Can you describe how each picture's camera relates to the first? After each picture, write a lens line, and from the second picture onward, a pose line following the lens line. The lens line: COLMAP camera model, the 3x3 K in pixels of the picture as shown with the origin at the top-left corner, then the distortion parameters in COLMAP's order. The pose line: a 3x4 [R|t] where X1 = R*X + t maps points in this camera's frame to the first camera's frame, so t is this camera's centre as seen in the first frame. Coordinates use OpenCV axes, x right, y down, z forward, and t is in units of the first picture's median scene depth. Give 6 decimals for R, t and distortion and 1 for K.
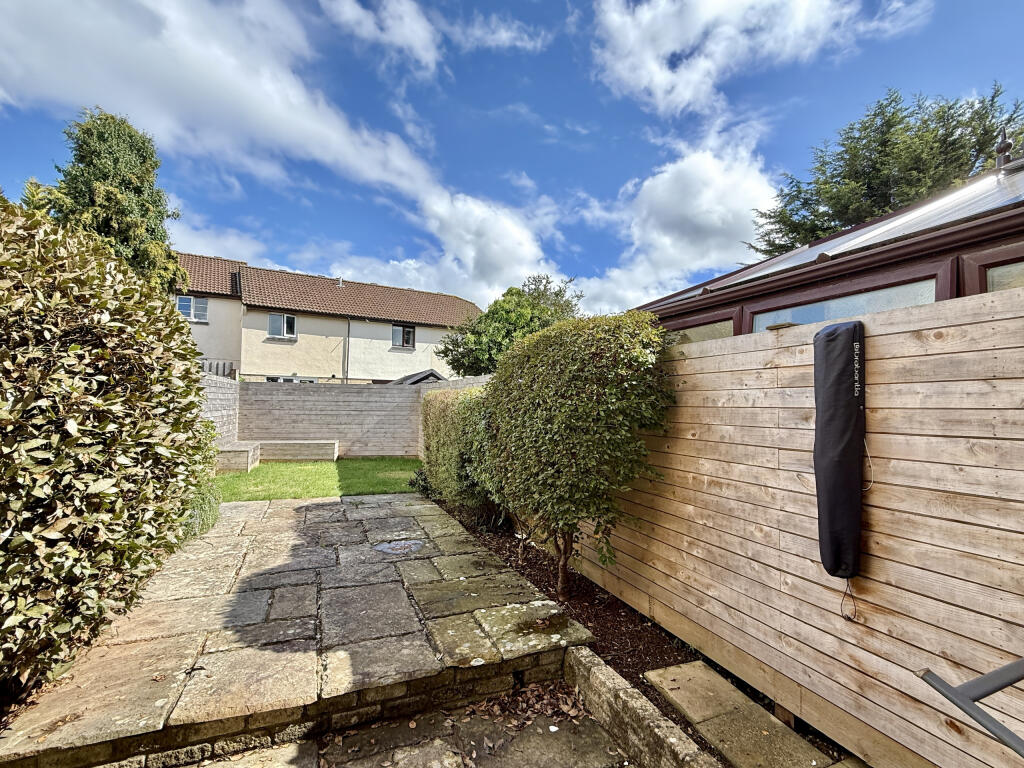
lens RADIAL K [[468.4, 0, 518.7], [0, 468.4, 387.8], [0, 0, 1]] dist [-0.002572, -0.000213]
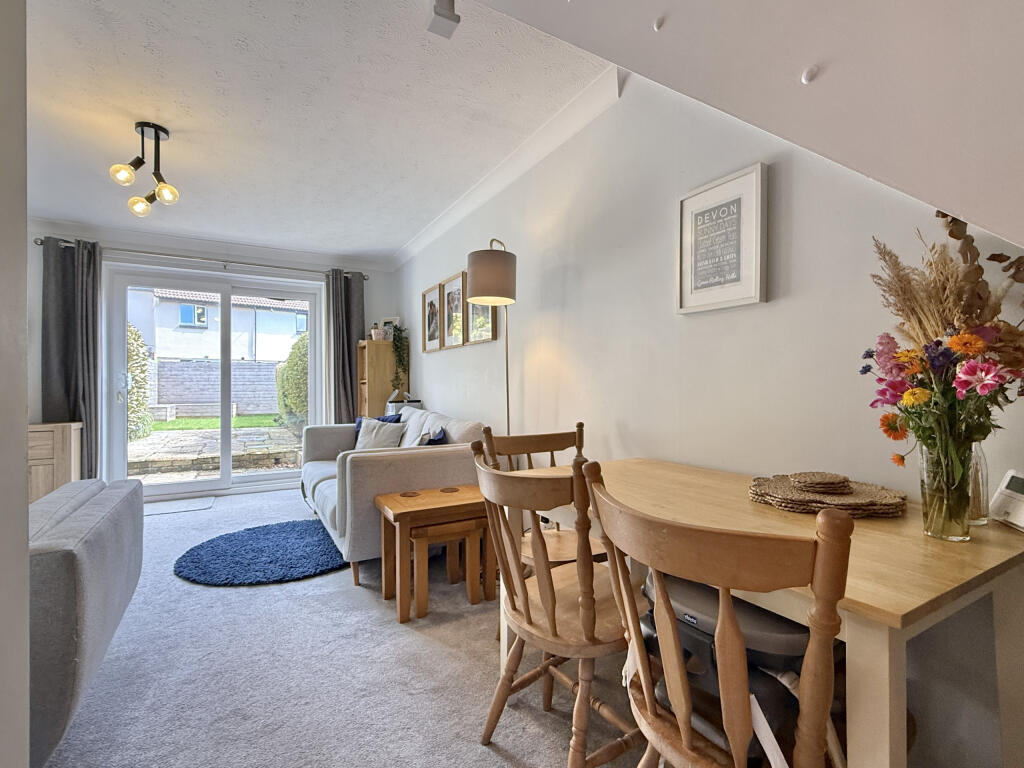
lens RADIAL K [[468.4, 0, 519.4], [0, 468.4, 386.8], [0, 0, 1]] dist [-0.002572, -0.000213]
pose [[0.991606, -0.018032, 0.128035, 0.303816], [0.013316, 0.999204, 0.037599, 0.025730], [-0.128611, -0.035579, 0.991057, -0.543637]]
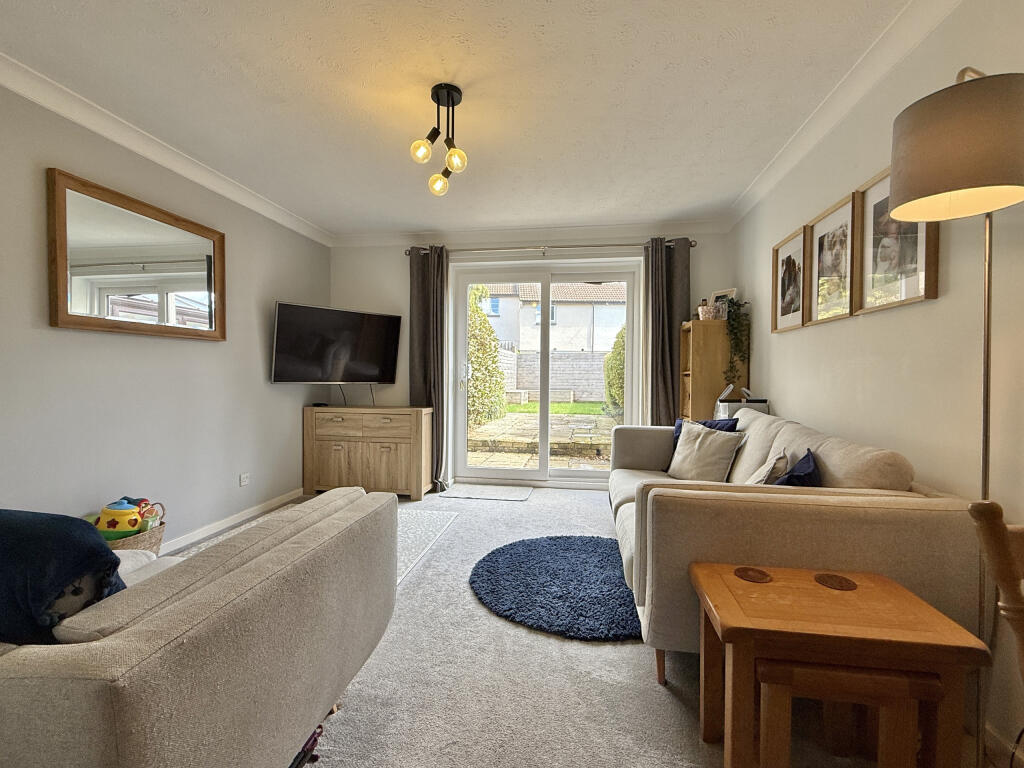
lens RADIAL K [[468.4, 0, 507.7], [0, 468.4, 382.9], [0, 0, 1]] dist [-0.002572, -0.000213]
pose [[0.841031, 0.002497, -0.540981, 0.289439], [0.022216, 0.998986, 0.039149, 0.026041], [0.540530, -0.044944, 0.840123, -0.436747]]
